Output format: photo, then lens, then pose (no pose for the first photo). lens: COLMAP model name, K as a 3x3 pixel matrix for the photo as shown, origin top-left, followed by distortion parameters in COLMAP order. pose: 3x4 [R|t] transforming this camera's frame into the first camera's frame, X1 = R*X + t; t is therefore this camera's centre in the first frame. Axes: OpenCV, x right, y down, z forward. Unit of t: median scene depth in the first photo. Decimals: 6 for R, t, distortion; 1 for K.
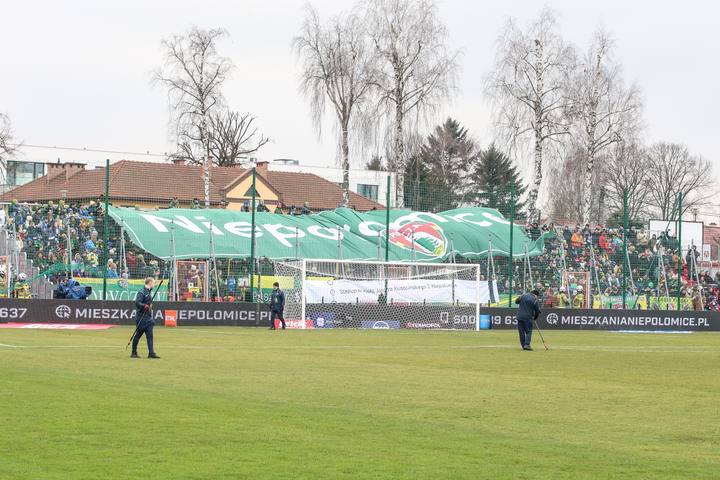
lens RADIAL K [[3922.5, 0, 360.0], [0, 3922.5, 240.1], [0, 0, 1]] dist [0.004877, 0.000000]
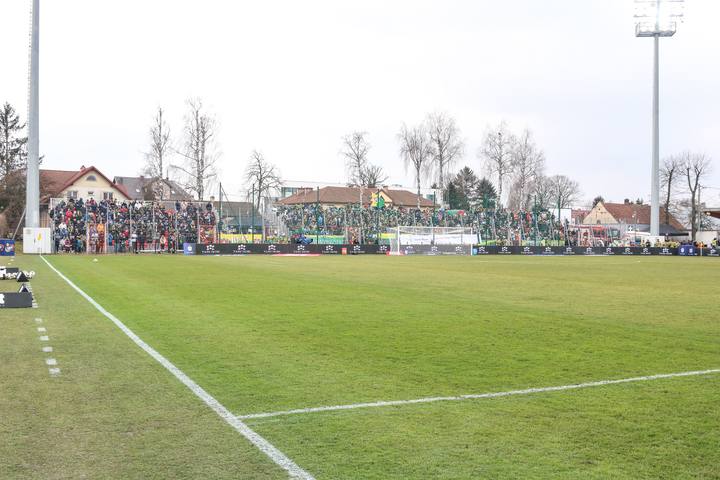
lens RADIAL K [[3922.5, 0, 360.0], [0, 3922.5, 239.9], [0, 0, 1]] dist [0.004877, 0.000000]
pose [[0.957214, -0.009437, -0.289227, 0.655382], [0.012896, 0.999866, 0.010058, -0.011306], [0.289093, -0.013358, 0.957208, -1.308022]]
